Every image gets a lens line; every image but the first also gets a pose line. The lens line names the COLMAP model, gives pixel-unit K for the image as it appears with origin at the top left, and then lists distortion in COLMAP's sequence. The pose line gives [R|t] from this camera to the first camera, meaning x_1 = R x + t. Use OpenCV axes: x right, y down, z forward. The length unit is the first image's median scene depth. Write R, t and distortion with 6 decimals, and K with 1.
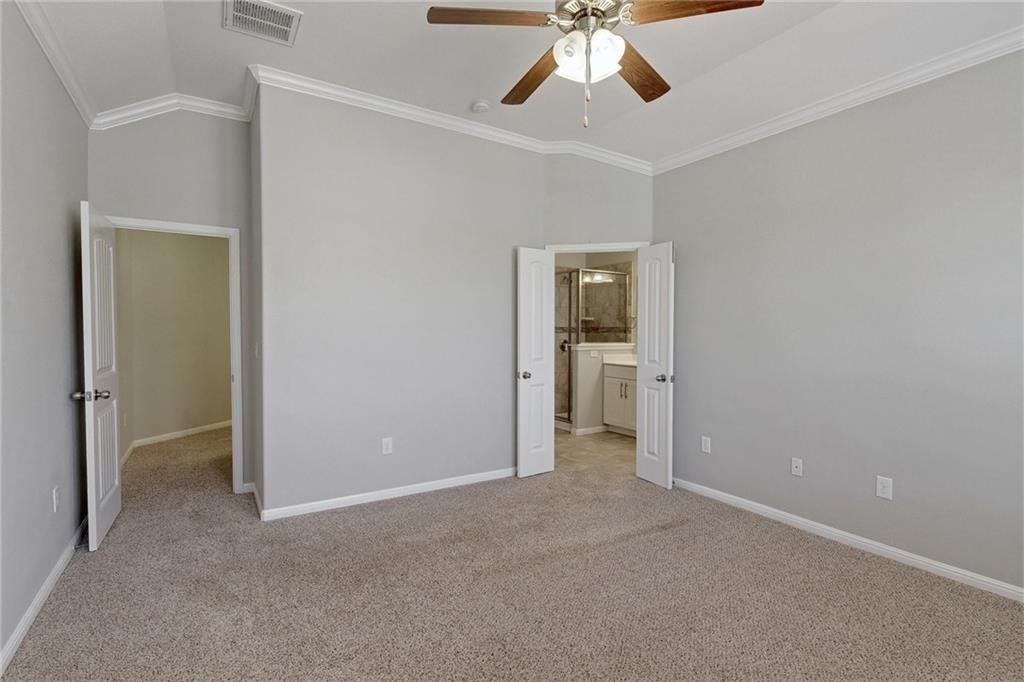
lens RADIAL K [[481.5, 0, 513.2], [0, 481.5, 345.0], [0, 0, 1]] dist [-0.001897, 0.000179]
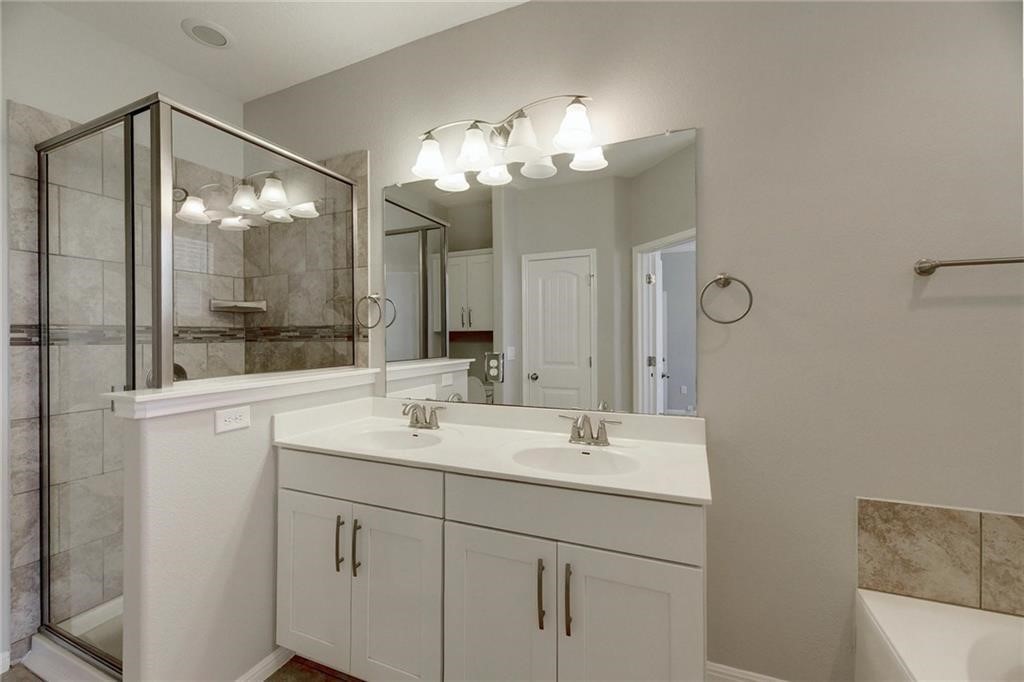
lens RADIAL K [[421.0, 0, 516.7], [0, 421.0, 335.6], [0, 0, 1]] dist [0.002046, 0.000065]
pose [[0.828325, -0.009073, 0.560175, 0.159756], [0.025865, 0.999422, -0.022060, -0.019194], [-0.559651, 0.032762, 0.828081, 0.673805]]
